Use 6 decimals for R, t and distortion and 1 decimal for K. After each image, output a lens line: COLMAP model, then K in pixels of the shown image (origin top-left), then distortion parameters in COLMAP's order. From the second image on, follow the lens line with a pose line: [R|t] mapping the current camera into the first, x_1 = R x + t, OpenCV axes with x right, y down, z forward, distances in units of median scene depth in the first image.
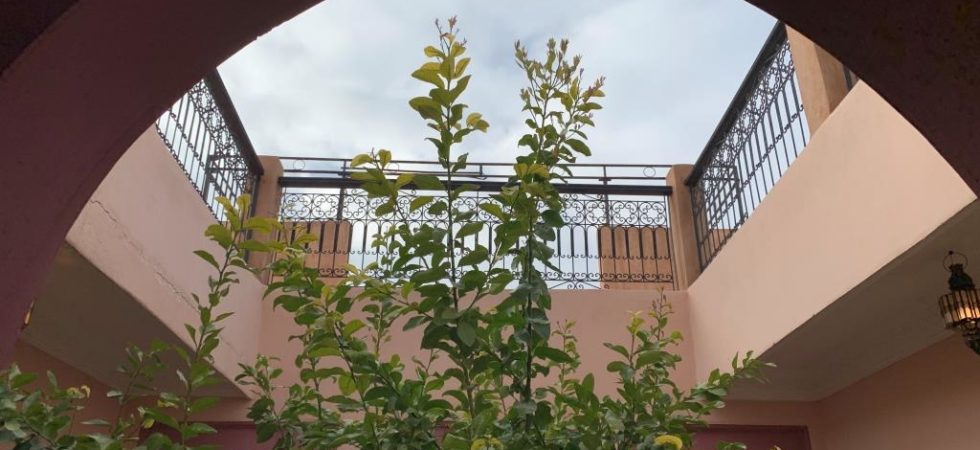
lens RADIAL K [[764.5, 0, 491.9], [0, 764.5, 219.0], [0, 0, 1]] dist [0.071615, -0.028695]
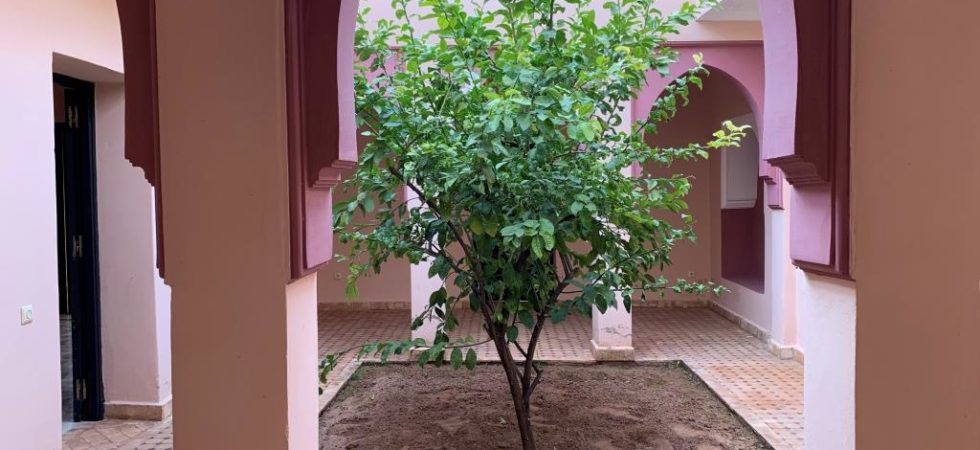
lens RADIAL K [[764.5, 0, 490.3], [0, 764.5, 222.4], [0, 0, 1]] dist [0.071615, -0.028695]
pose [[0.998815, -0.011801, -0.047217, -0.005711], [0.032426, 0.884833, 0.464778, -0.132086], [0.036294, -0.465758, 0.884167, -0.513704]]
